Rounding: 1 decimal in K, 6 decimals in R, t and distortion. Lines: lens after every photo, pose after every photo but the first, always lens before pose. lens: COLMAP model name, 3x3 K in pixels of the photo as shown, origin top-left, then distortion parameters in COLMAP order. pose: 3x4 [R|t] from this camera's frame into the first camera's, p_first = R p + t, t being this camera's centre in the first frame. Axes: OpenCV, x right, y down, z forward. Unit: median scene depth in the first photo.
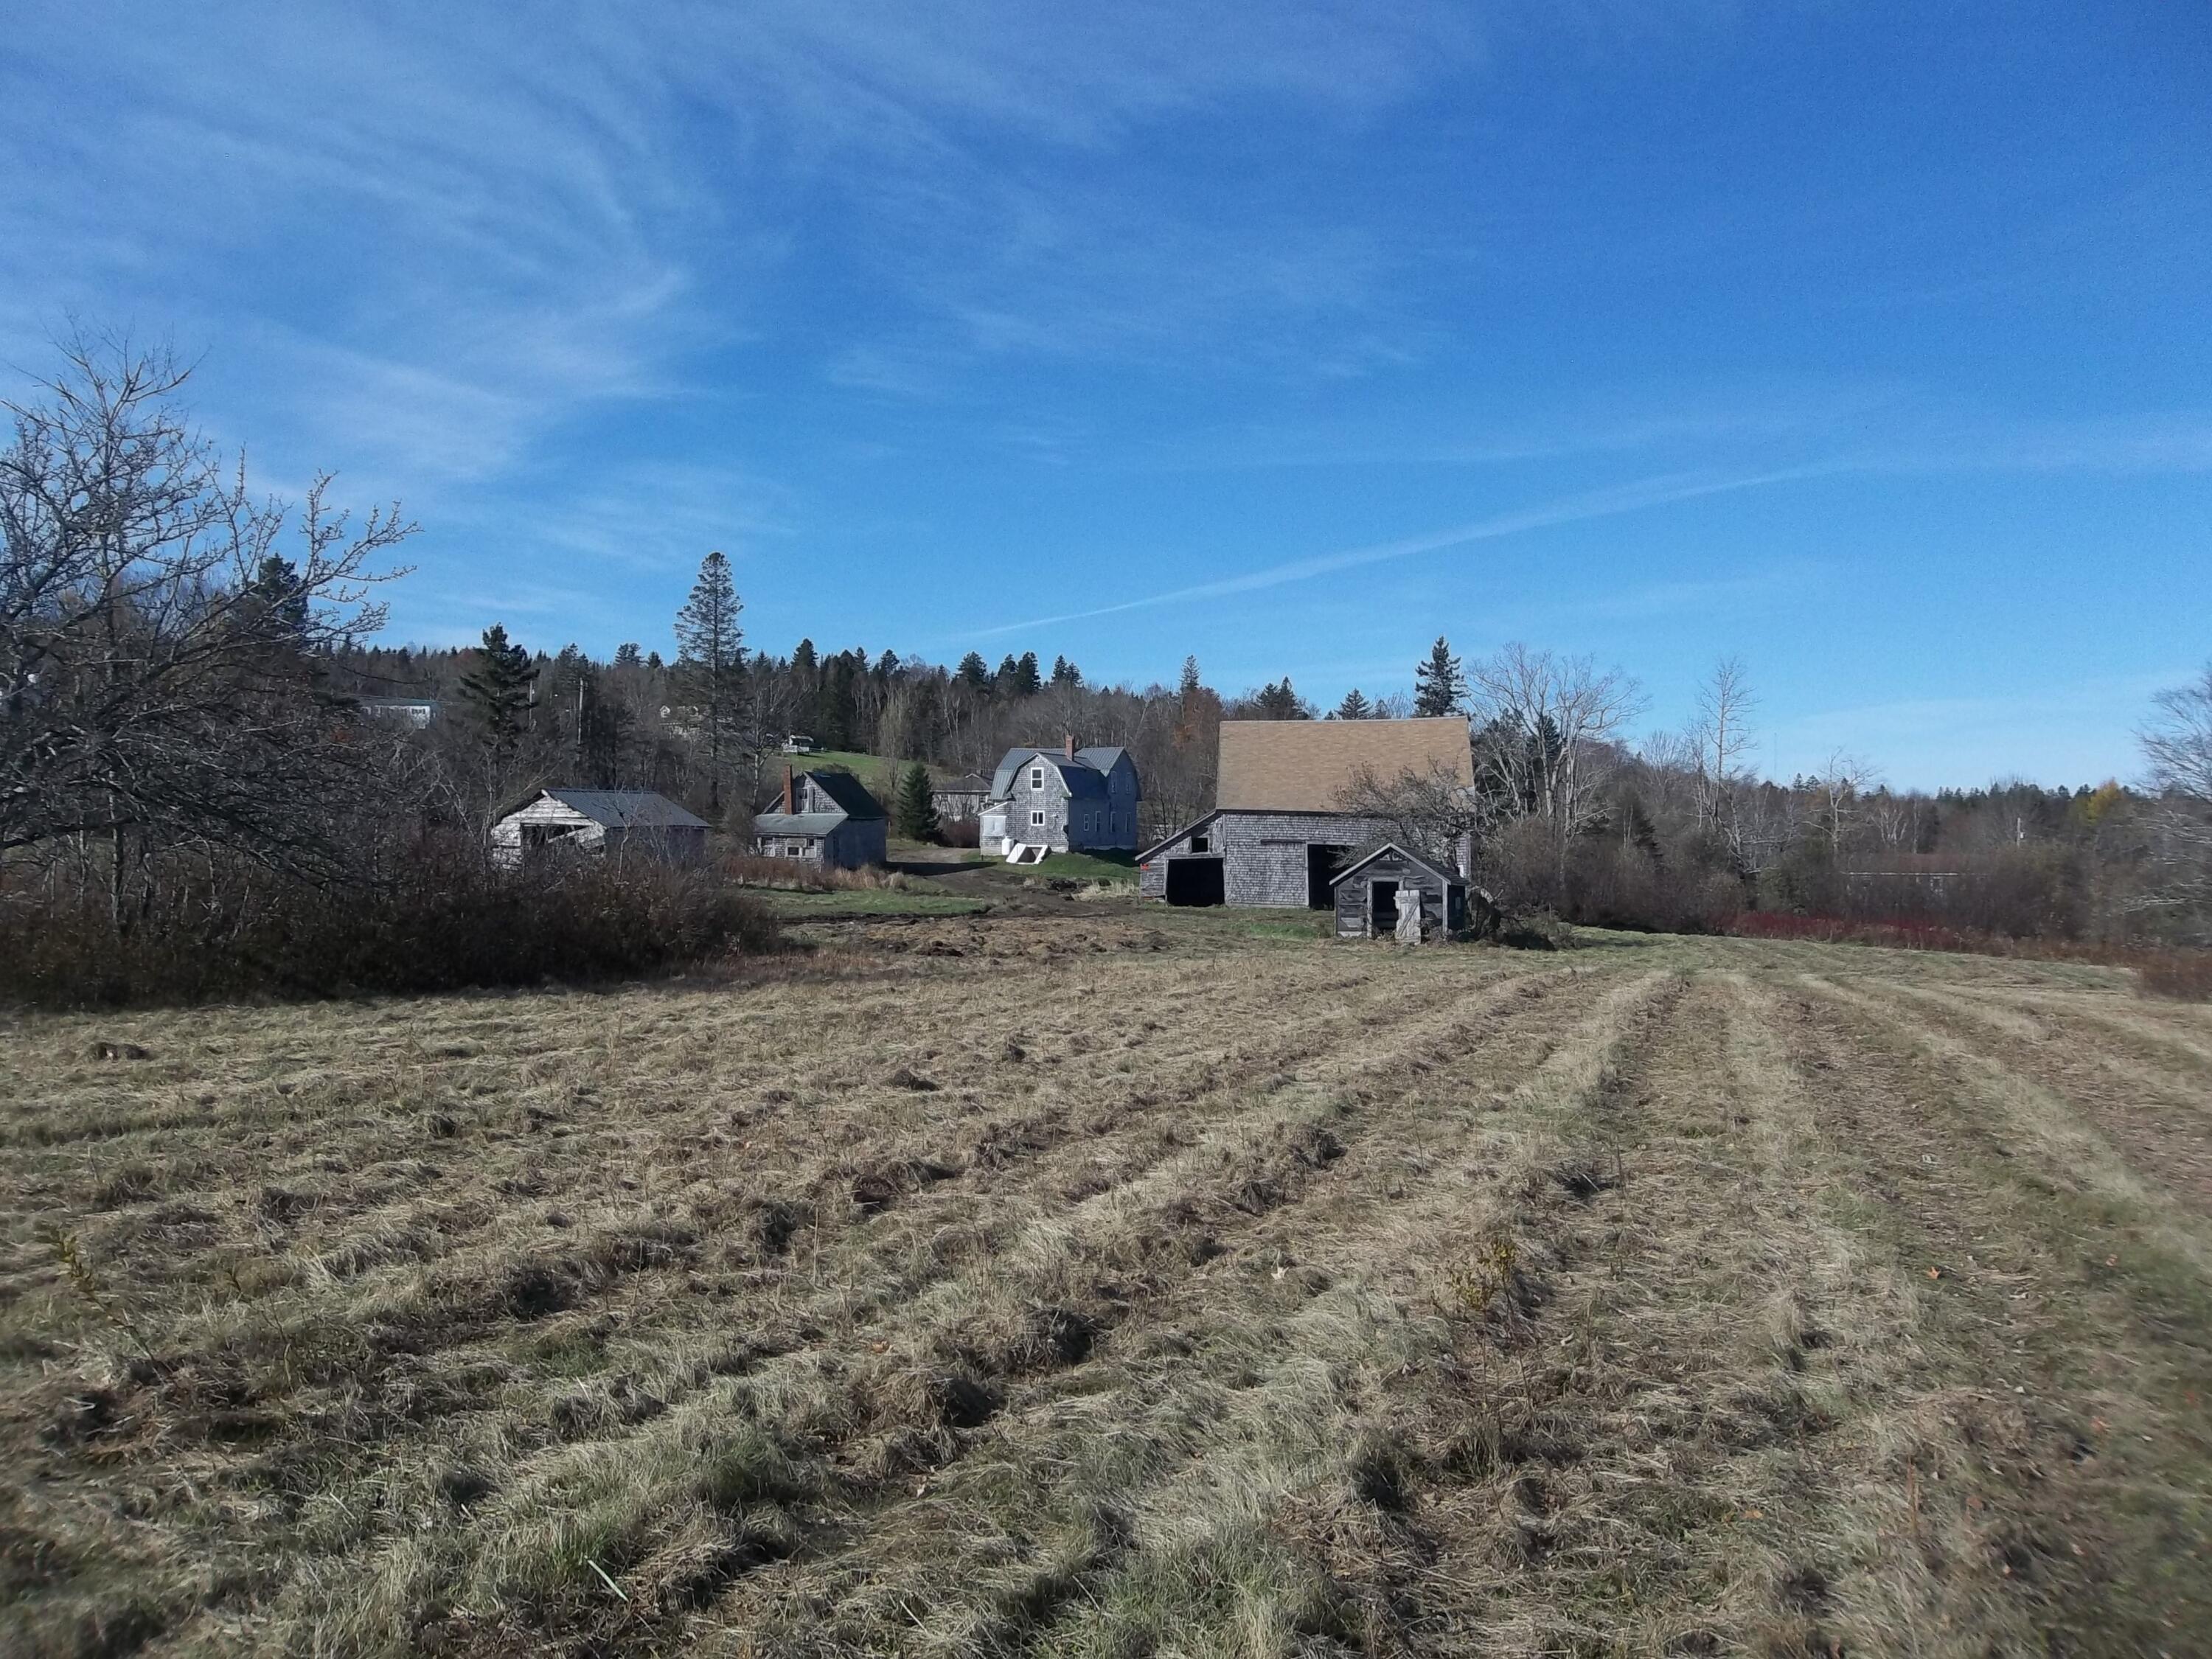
lens RADIAL K [[1760.4, 0, 1106.0], [0, 1760.4, 829.5], [0, 0, 1]] dist [-0.028244, 0.000795]
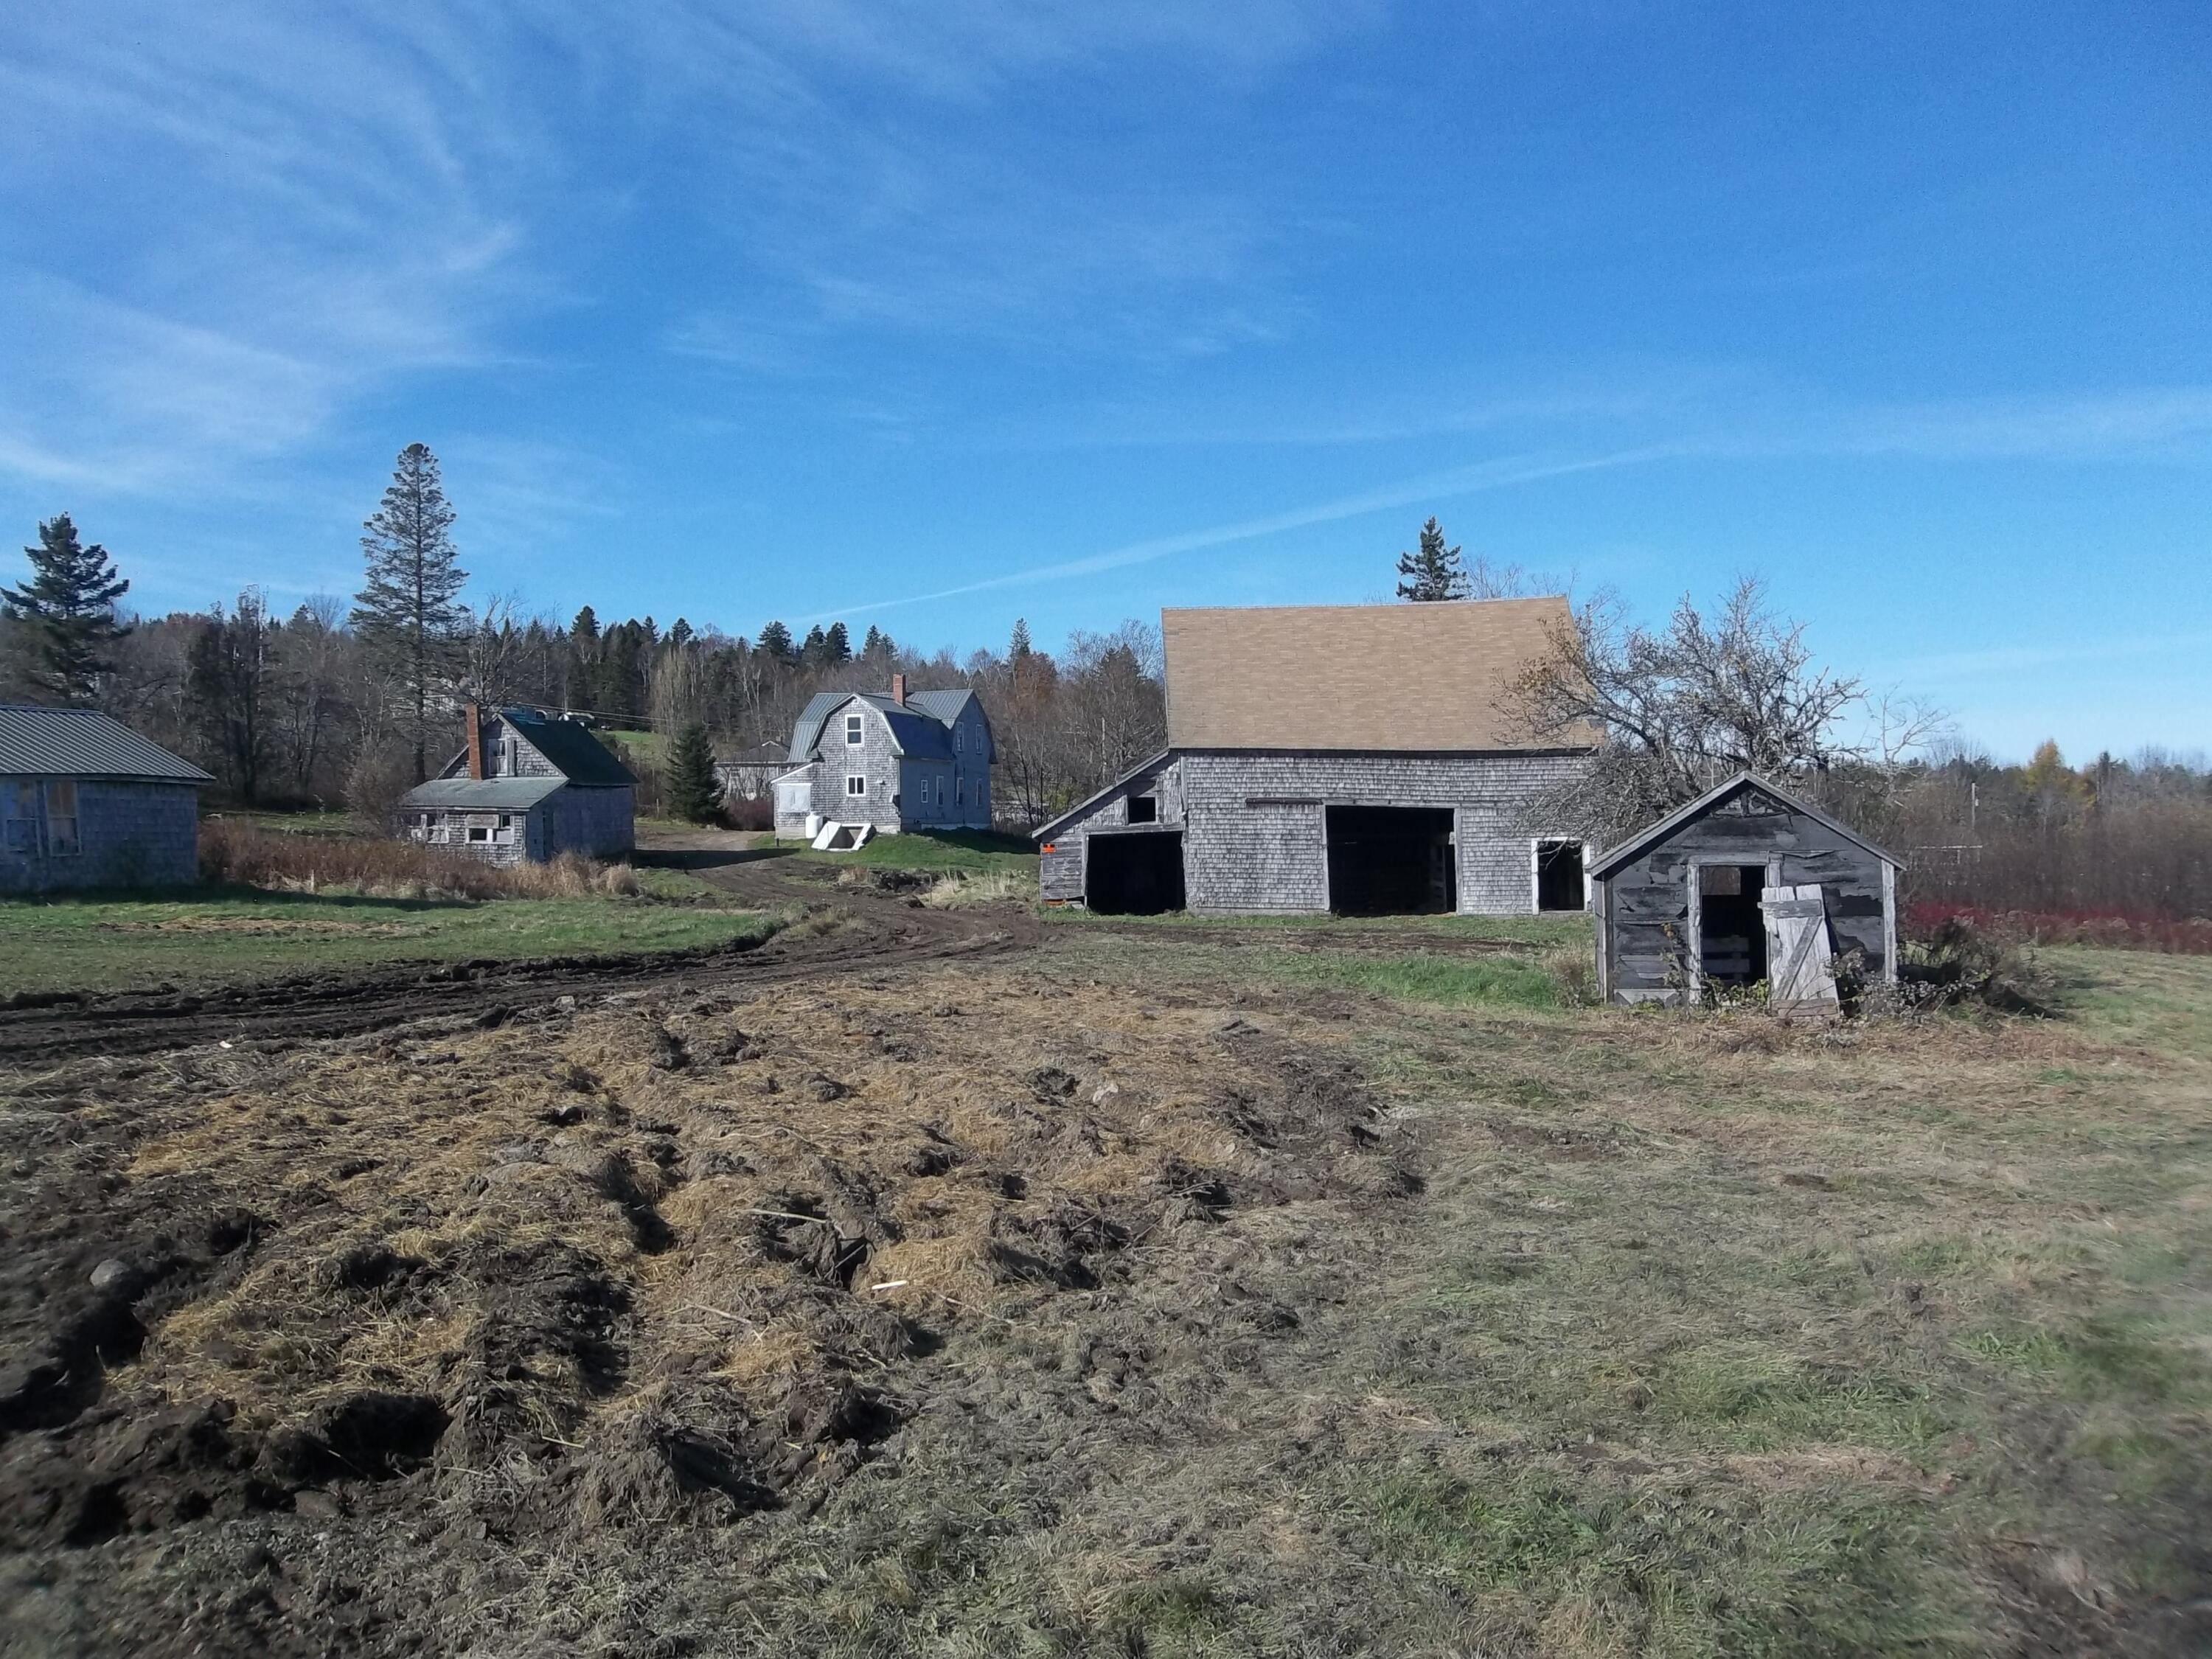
lens RADIAL K [[1760.4, 0, 1106.0], [0, 1760.4, 829.5], [0, 0, 1]] dist [-0.028244, 0.000795]
pose [[0.994278, -0.014264, 0.105871, -0.014116], [0.013583, 0.999882, 0.007146, 0.007609], [-0.105961, -0.005667, 0.994354, 0.286773]]
